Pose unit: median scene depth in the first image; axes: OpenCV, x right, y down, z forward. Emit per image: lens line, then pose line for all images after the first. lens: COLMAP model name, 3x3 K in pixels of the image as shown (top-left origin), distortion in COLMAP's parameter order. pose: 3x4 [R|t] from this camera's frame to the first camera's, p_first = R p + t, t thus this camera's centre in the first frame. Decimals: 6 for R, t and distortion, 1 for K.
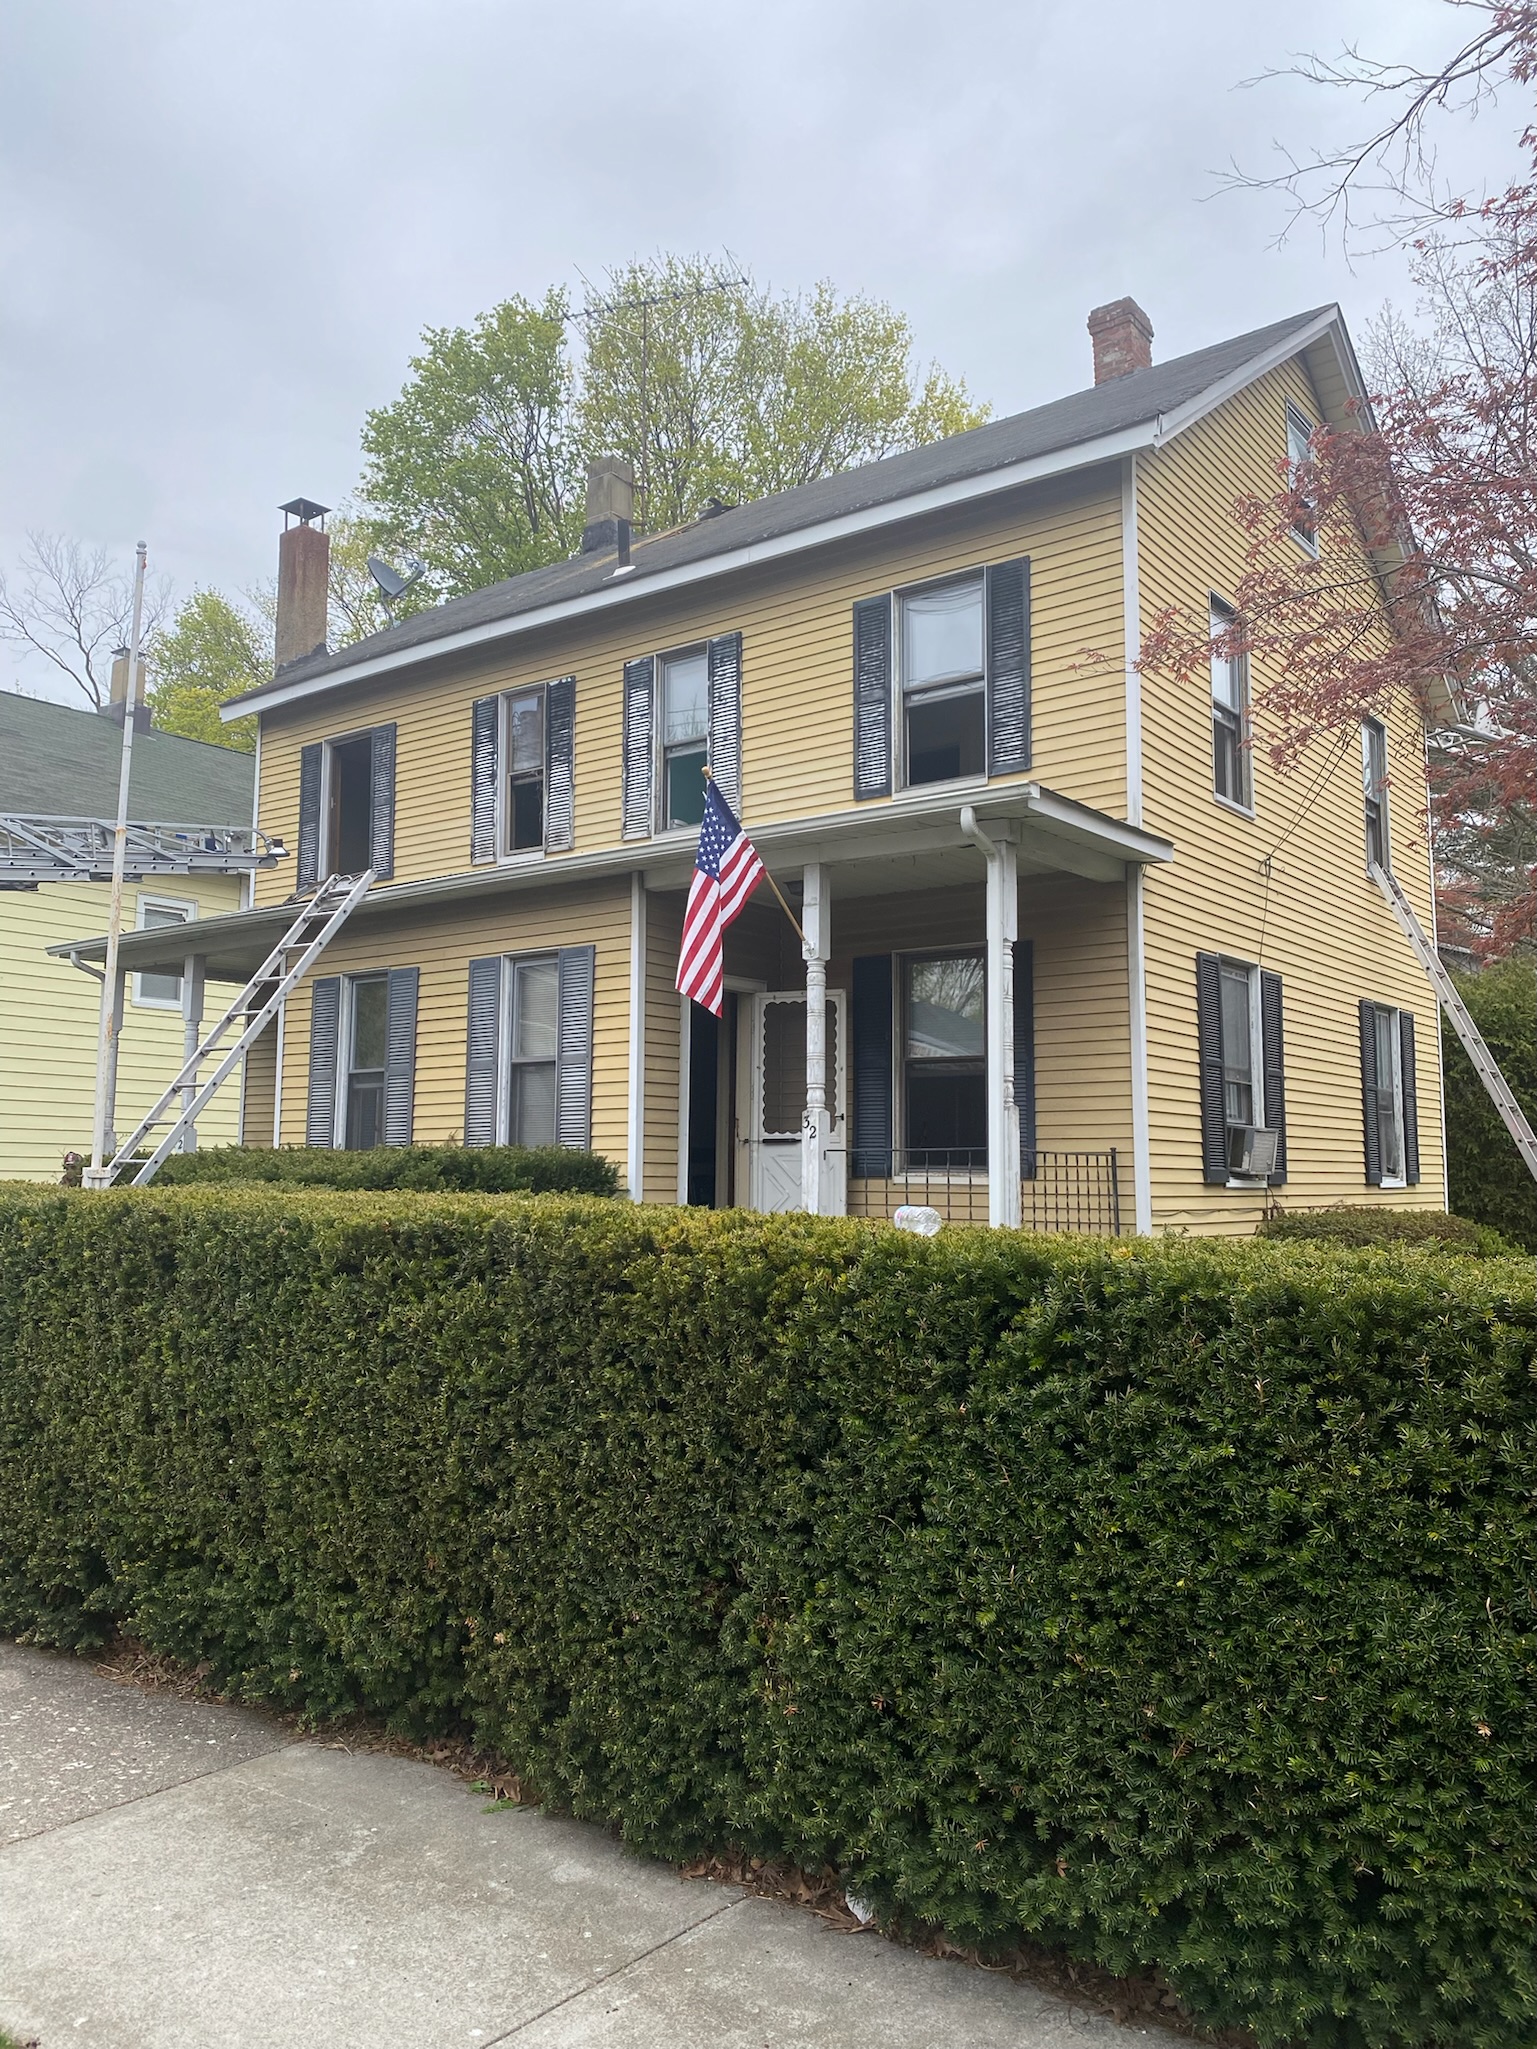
lens RADIAL K [[1540.1, 0, 736.5], [0, 1540.1, 1059.3], [0, 0, 1]] dist [0.045609, -0.073021]
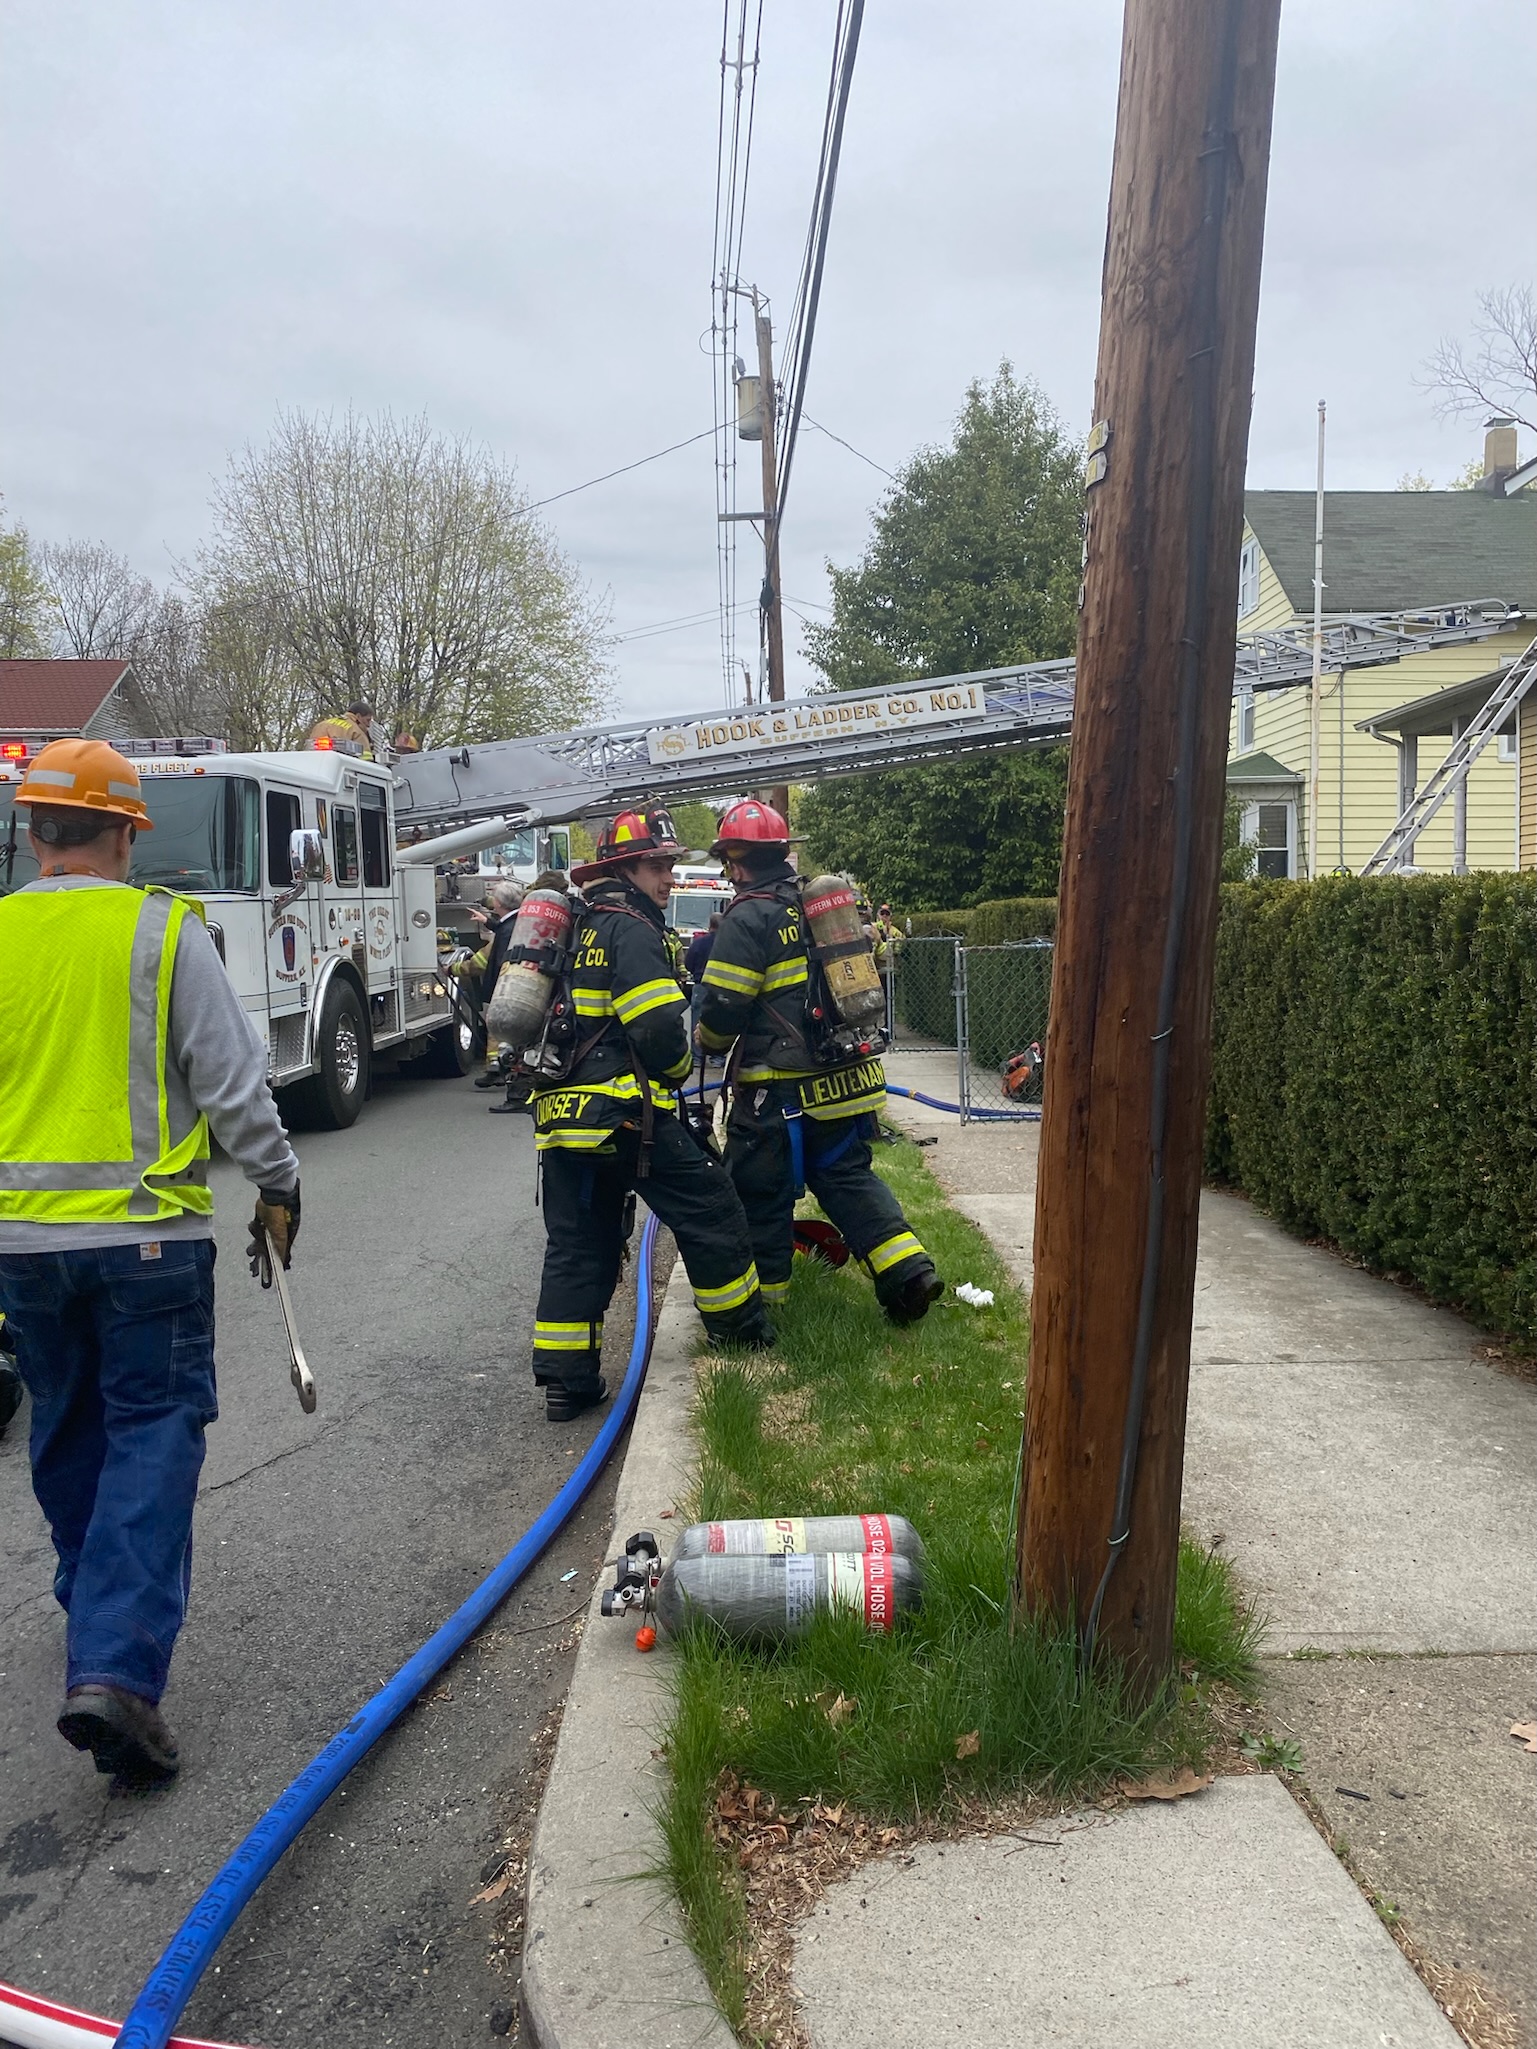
lens RADIAL K [[1540.1, 0, 736.5], [0, 1540.1, 1059.3], [0, 0, 1]] dist [0.045609, -0.073021]
pose [[0.593808, 0.041007, -0.803561, 0.298647], [0.080975, 0.990584, 0.110389, 0.017042], [0.800522, -0.130618, 0.584896, -0.166073]]
